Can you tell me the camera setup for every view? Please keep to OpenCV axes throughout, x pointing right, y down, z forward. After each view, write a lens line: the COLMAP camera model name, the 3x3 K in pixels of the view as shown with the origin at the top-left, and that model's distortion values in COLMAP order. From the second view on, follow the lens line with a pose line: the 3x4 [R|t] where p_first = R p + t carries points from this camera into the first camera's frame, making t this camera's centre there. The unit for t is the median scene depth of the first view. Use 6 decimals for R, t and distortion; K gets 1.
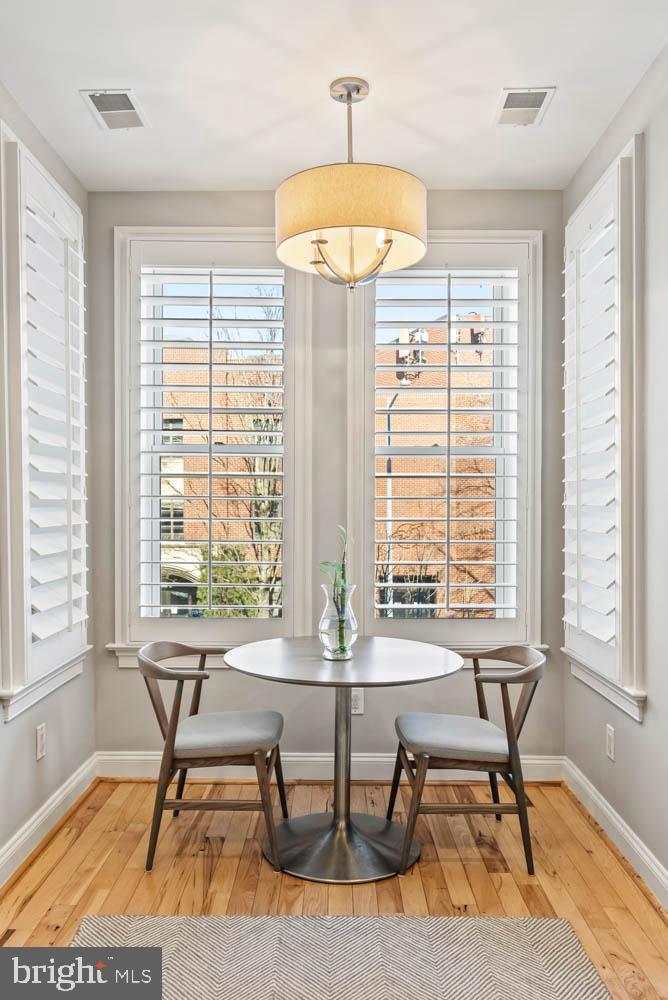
lens RADIAL K [[752.0, 0, 333.9], [0, 752.0, 502.9], [0, 0, 1]] dist [-0.007764, -0.001277]
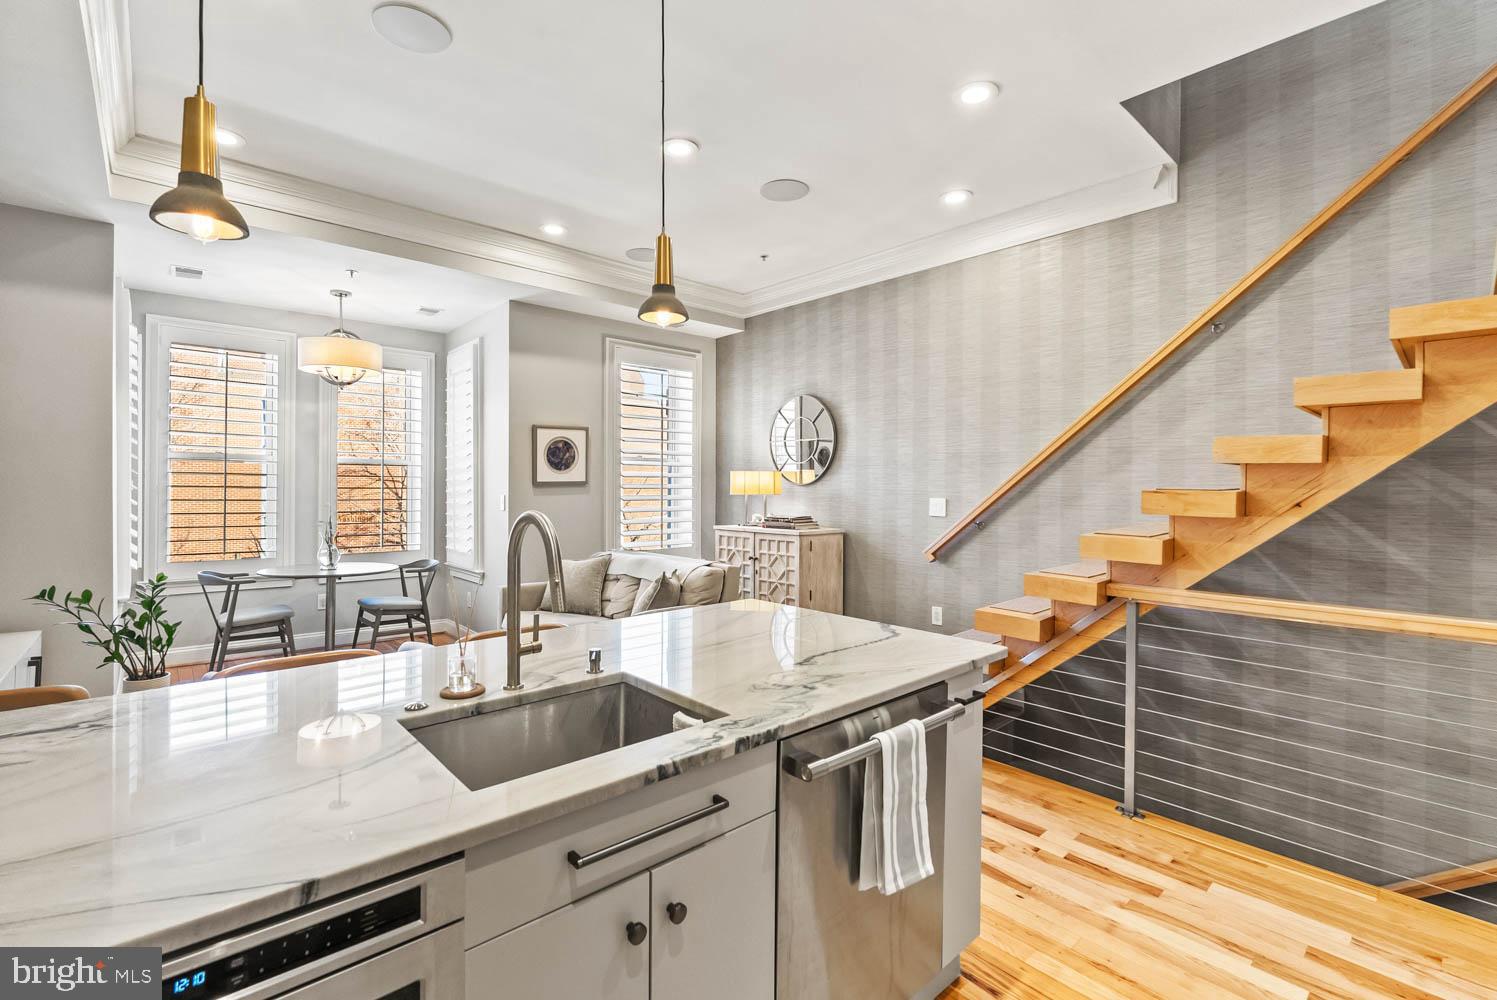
lens RADIAL K [[664.3, 0, 744.8], [0, 664.3, 497.7], [0, 0, 1]] dist [-0.000152, 0.000226]
pose [[0.740576, -0.003655, 0.671963, -0.342714], [-0.002753, 0.999960, 0.008474, 0.000920], [-0.671967, -0.008125, 0.740536, -0.989557]]
